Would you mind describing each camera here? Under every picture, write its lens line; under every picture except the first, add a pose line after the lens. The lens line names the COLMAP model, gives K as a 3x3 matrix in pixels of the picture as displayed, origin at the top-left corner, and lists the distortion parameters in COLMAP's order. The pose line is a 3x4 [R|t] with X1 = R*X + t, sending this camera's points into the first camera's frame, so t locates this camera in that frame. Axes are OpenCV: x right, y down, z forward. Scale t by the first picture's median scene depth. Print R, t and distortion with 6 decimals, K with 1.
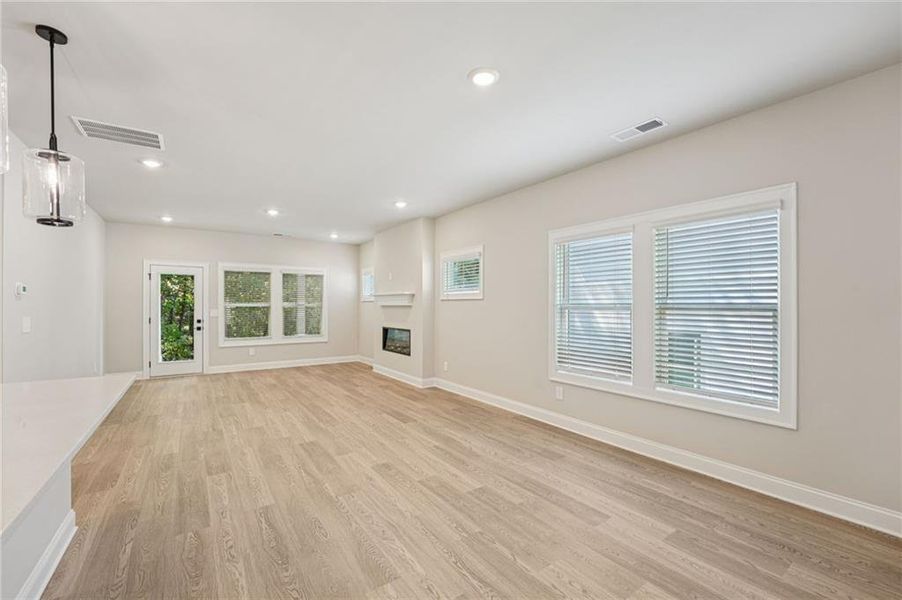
lens RADIAL K [[378.0, 0, 452.5], [0, 378.0, 303.1], [0, 0, 1]] dist [-0.024757, 0.000295]
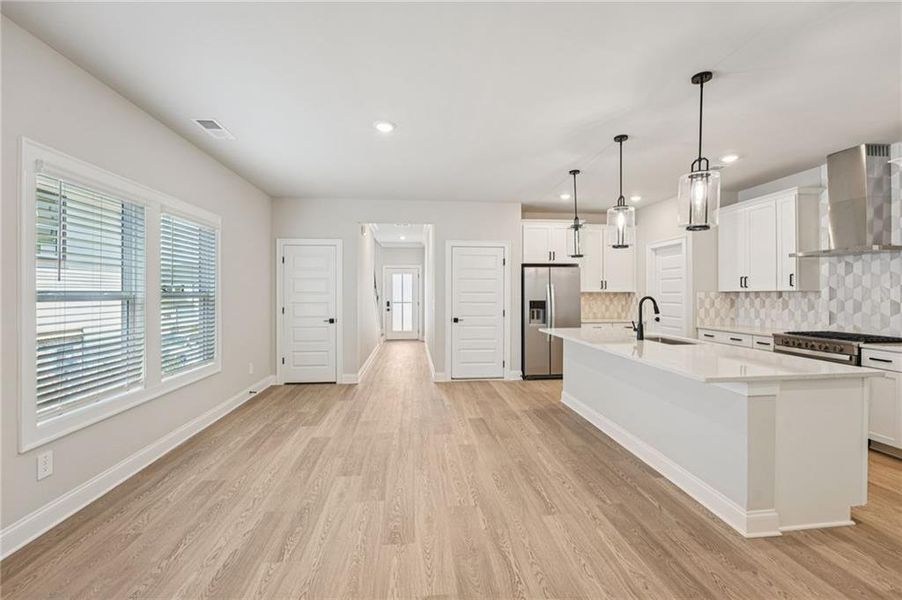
lens RADIAL K [[378.1, 0, 448.1], [0, 378.1, 295.0], [0, 0, 1]] dist [-0.016162, 0.000230]
pose [[-0.868428, -0.002192, 0.495810, -0.409548], [-0.001815, 0.999998, 0.001244, 0.004017], [-0.495811, 0.000180, -0.868430, 1.066427]]
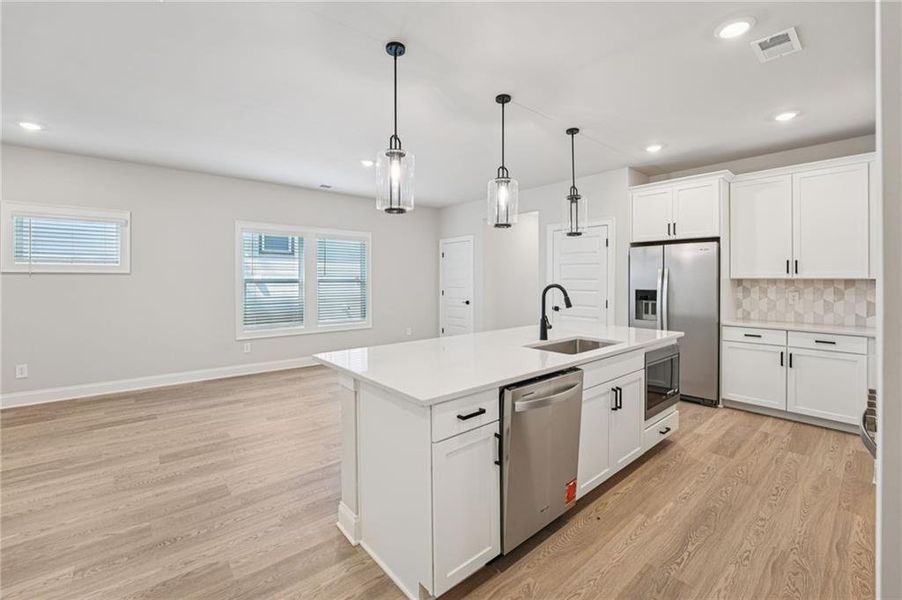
lens RADIAL K [[377.1, 0, 447.3], [0, 377.1, 282.7], [0, 0, 1]] dist [-0.027062, 0.000114]
pose [[-0.090650, -0.008240, 0.995849, -0.967524], [-0.004773, 0.999958, 0.007839, 0.000003], [-0.995871, -0.004043, -0.090686, 0.396559]]
